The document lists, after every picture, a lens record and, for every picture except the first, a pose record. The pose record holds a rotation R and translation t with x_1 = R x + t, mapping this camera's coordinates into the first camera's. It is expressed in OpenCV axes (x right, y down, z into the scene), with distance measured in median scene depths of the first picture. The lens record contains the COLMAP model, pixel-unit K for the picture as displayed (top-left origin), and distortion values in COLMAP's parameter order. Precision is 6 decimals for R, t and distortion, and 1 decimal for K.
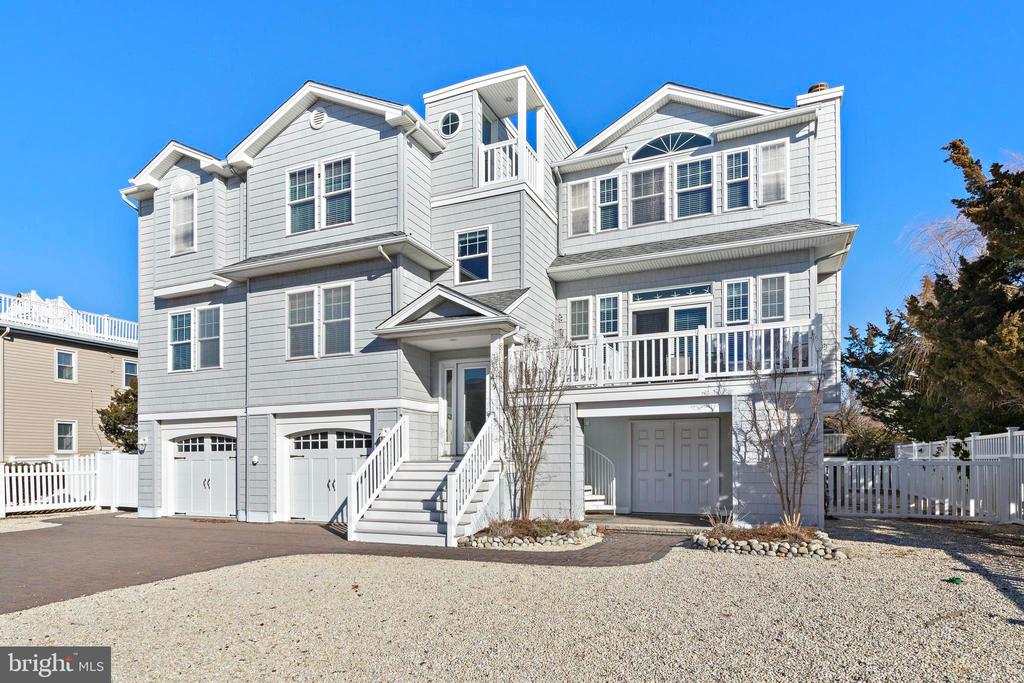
lens RADIAL K [[600.1, 0, 512.3], [0, 600.1, 458.0], [0, 0, 1]] dist [-0.002967, -0.001054]
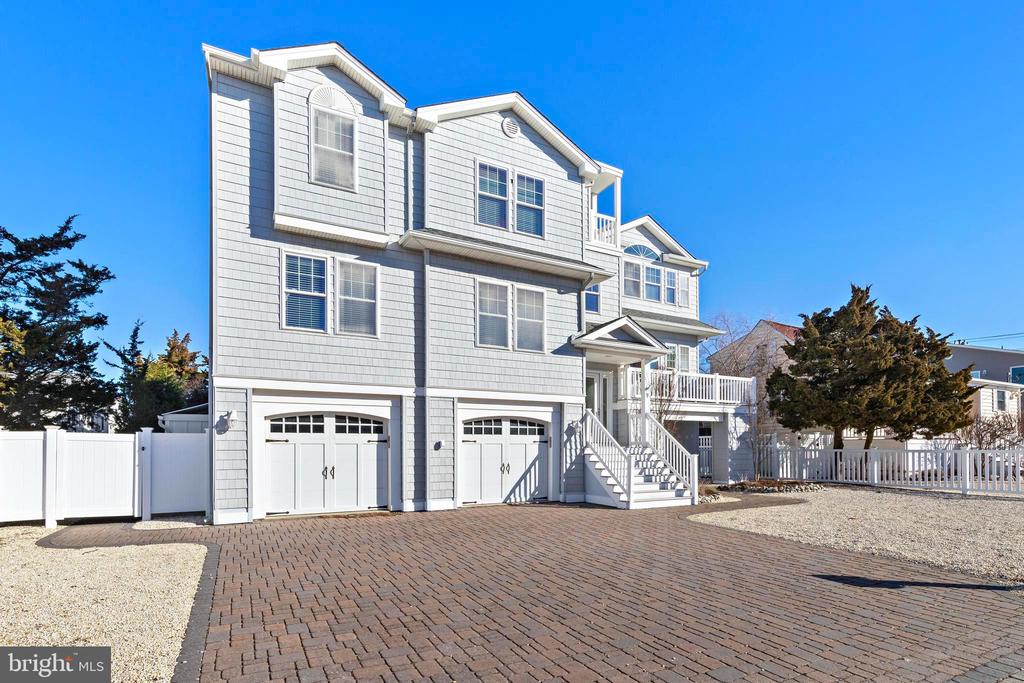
lens RADIAL K [[505.3, 0, 512.5], [0, 505.3, 449.9], [0, 0, 1]] dist [0.000868, 0.000758]
pose [[0.621984, 0.003568, 0.783022, -1.015852], [-0.004388, 0.999990, -0.001071, 0.012474], [-0.783017, -0.002769, 0.621994, 0.426065]]
